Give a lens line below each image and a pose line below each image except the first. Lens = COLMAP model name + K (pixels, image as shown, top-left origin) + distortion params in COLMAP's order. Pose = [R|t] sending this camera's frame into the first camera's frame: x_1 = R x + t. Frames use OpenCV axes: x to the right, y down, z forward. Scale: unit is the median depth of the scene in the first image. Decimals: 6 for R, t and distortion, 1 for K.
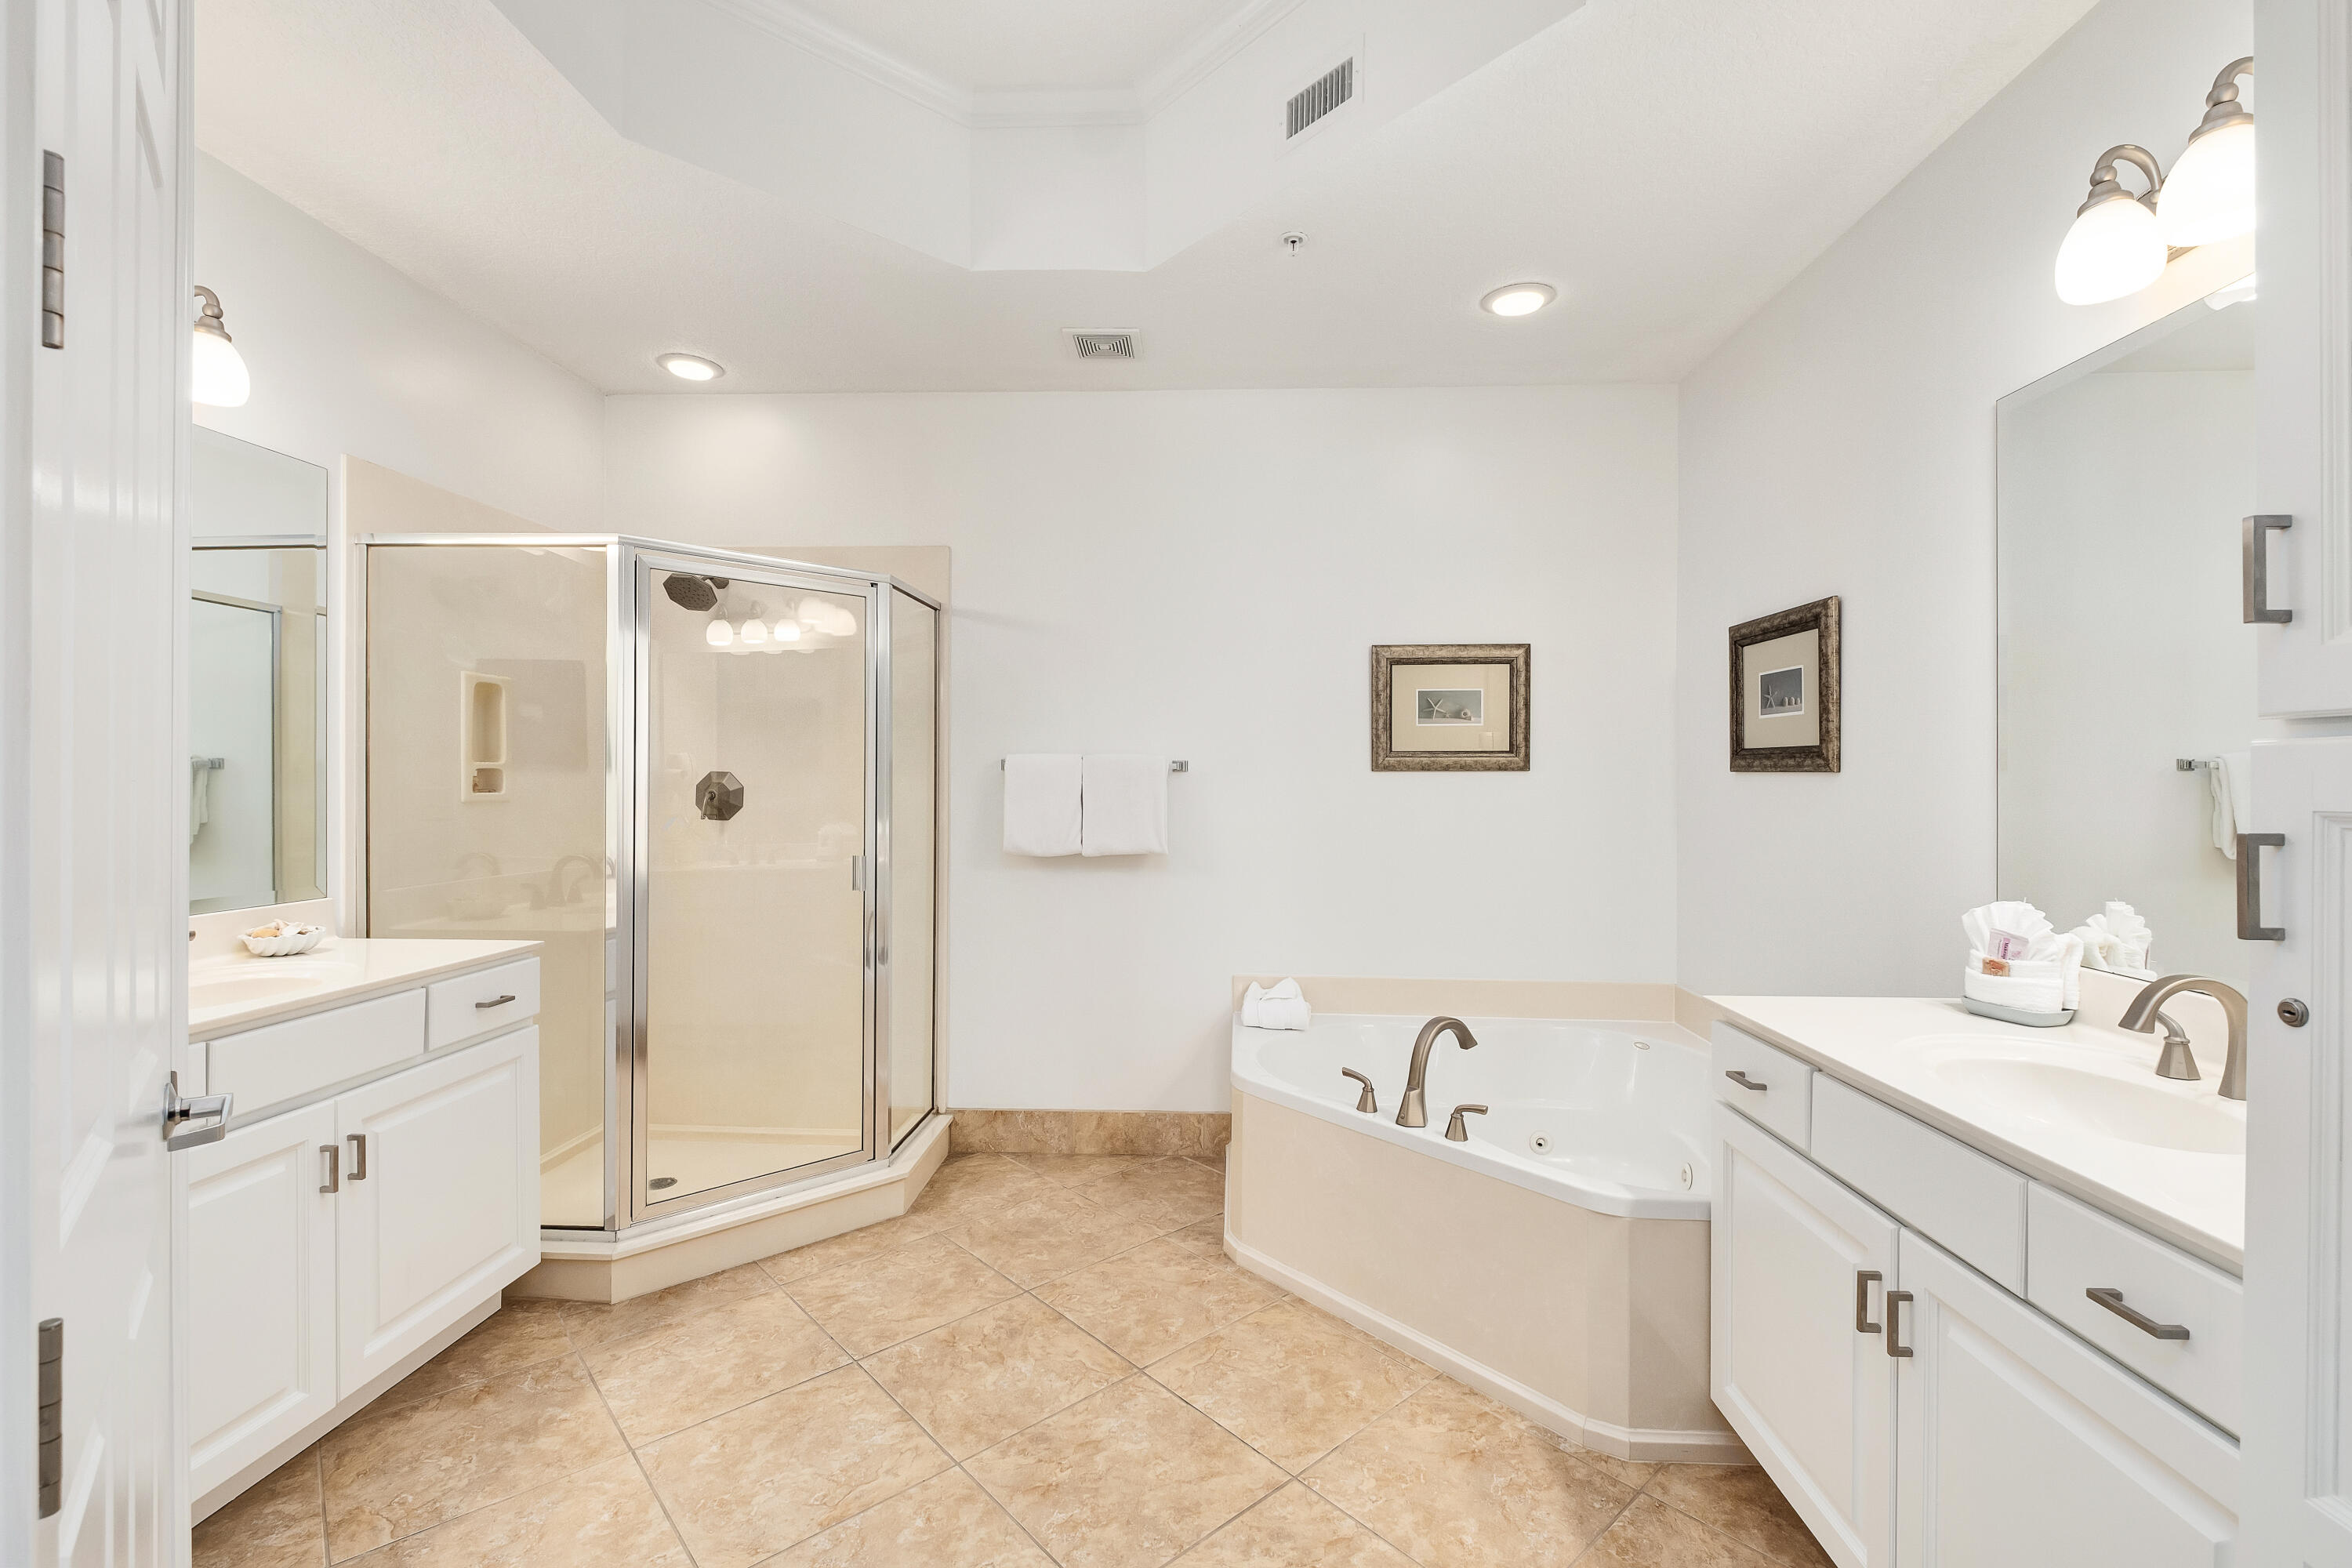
lens RADIAL K [[1038.5, 0, 1178.2], [0, 1038.5, 778.3], [0, 0, 1]] dist [0.006976, -0.005797]
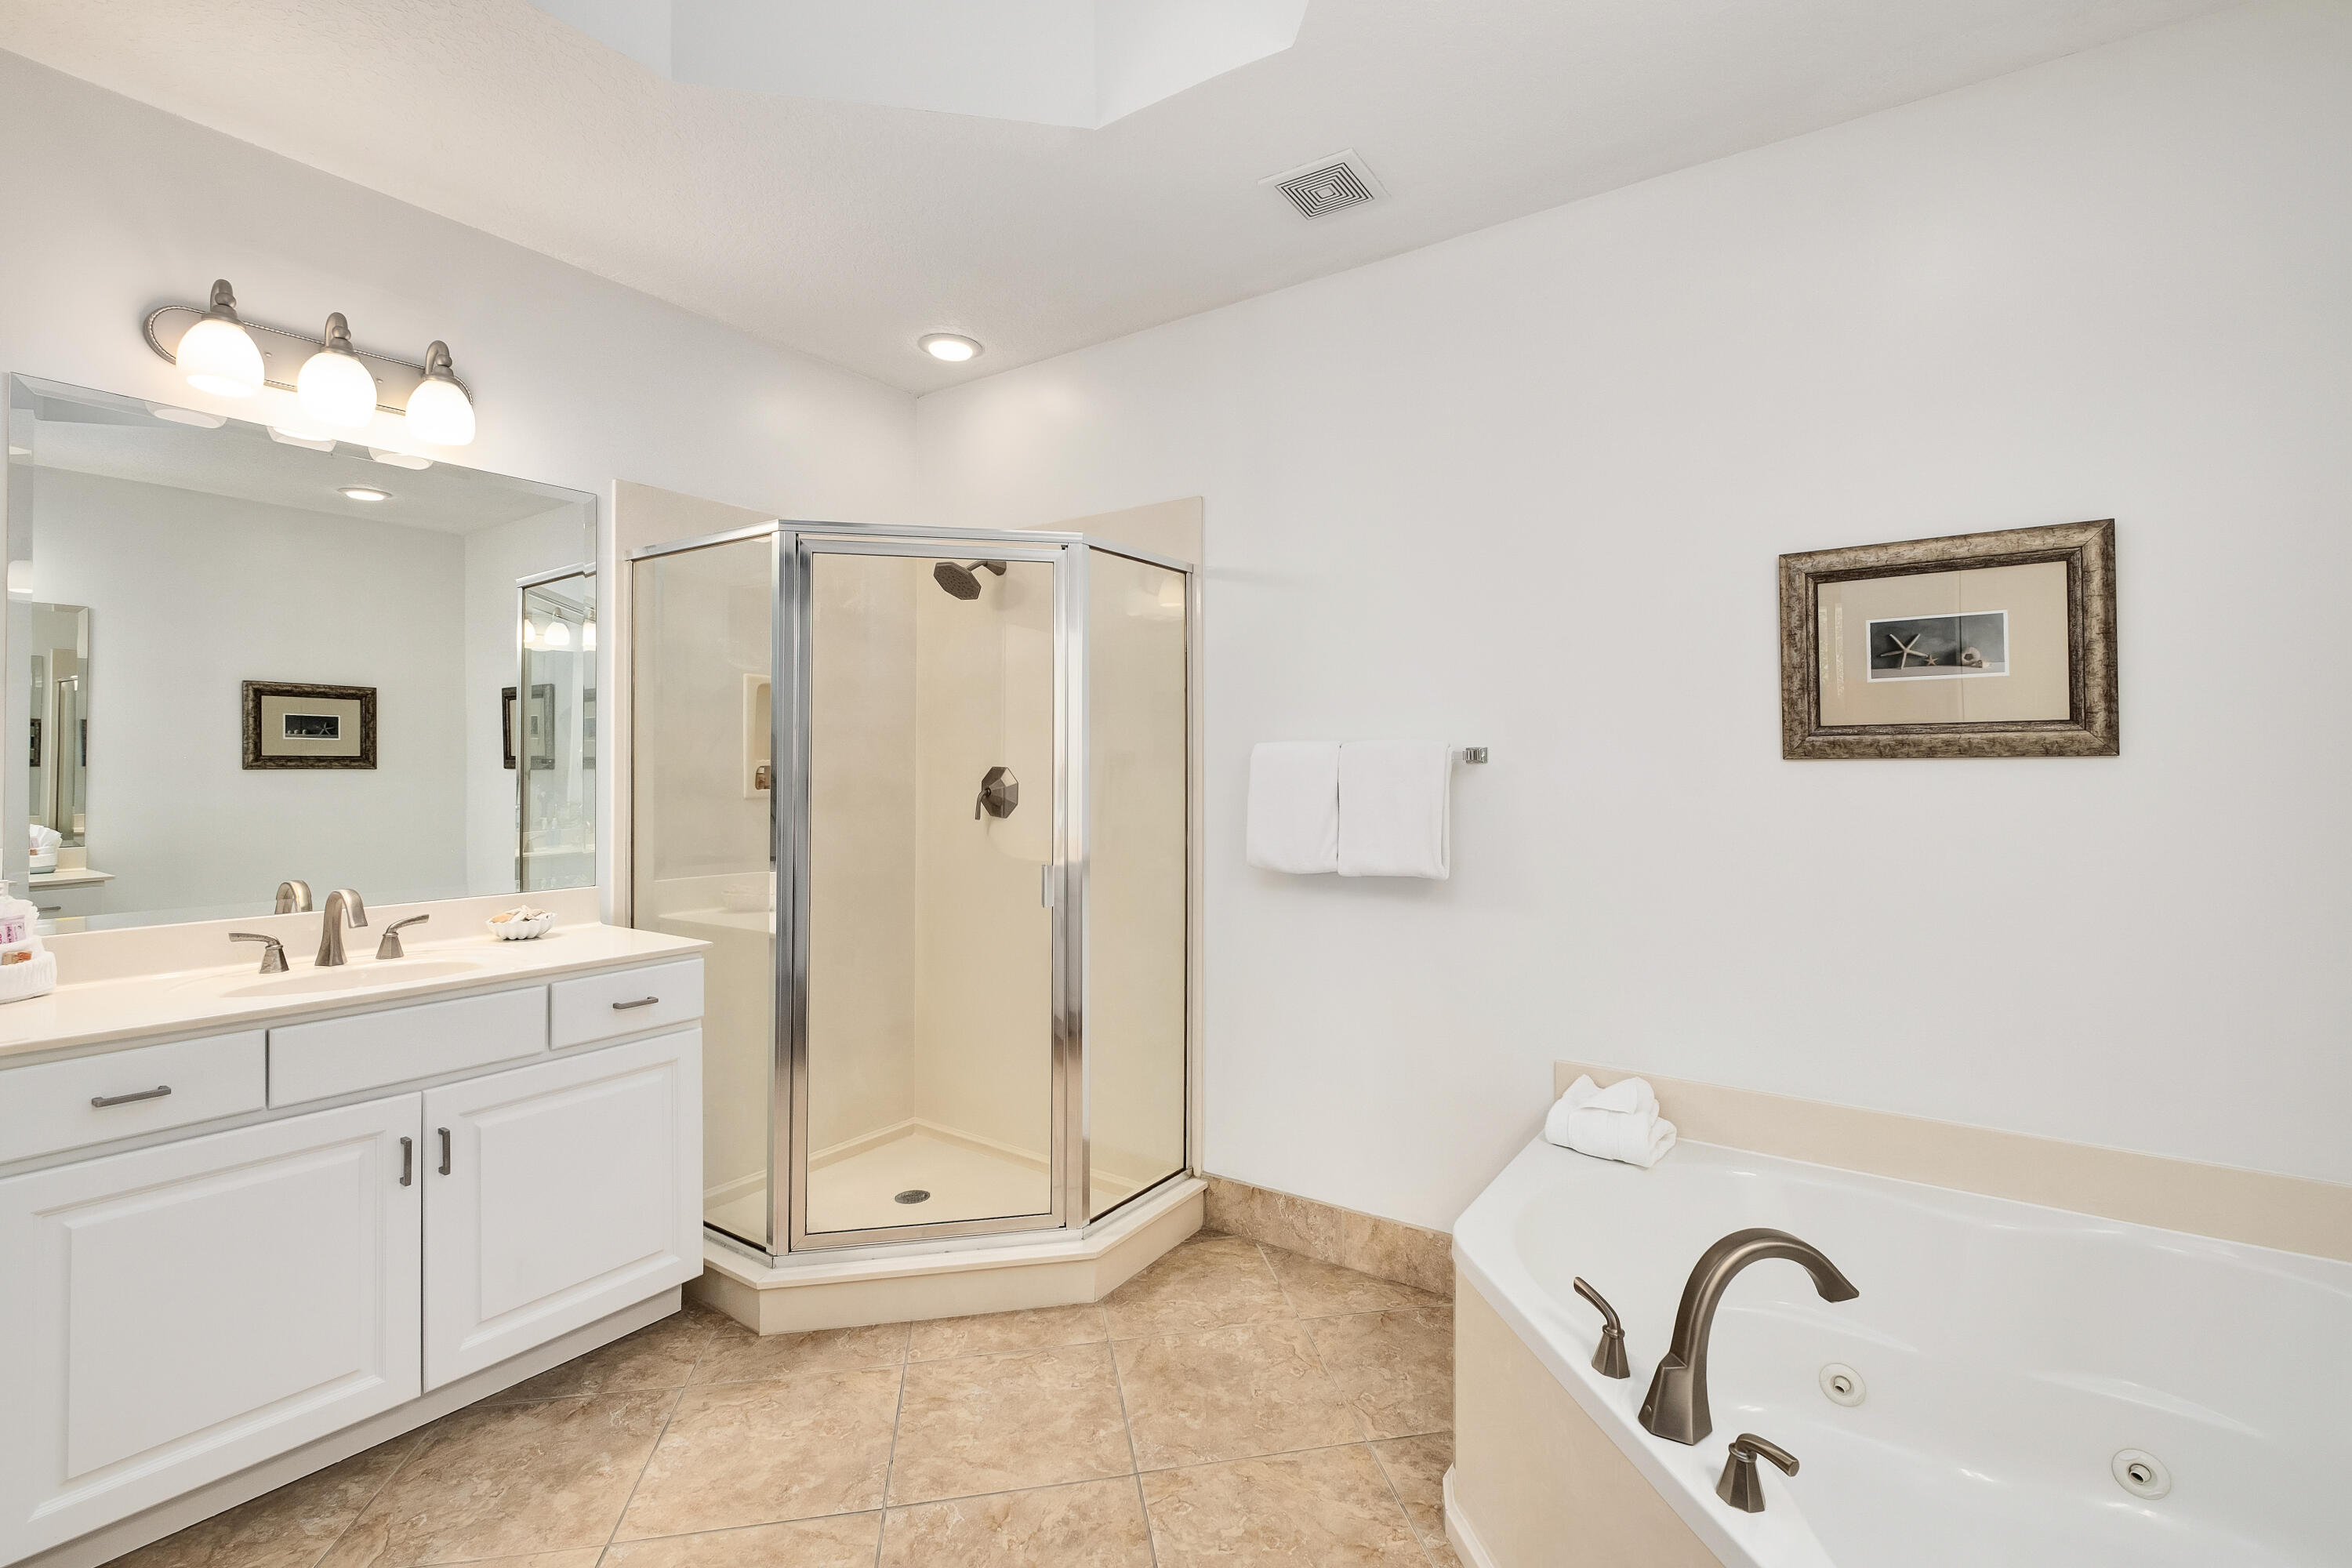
lens RADIAL K [[1038.5, 0, 1165.3], [0, 1038.5, 754.2], [0, 0, 1]] dist [0.006976, -0.005797]
pose [[0.852087, -0.012940, -0.523241, 0.229935], [0.004752, 0.999844, -0.016987, -0.001551], [0.523379, 0.011987, 0.852015, 0.332122]]
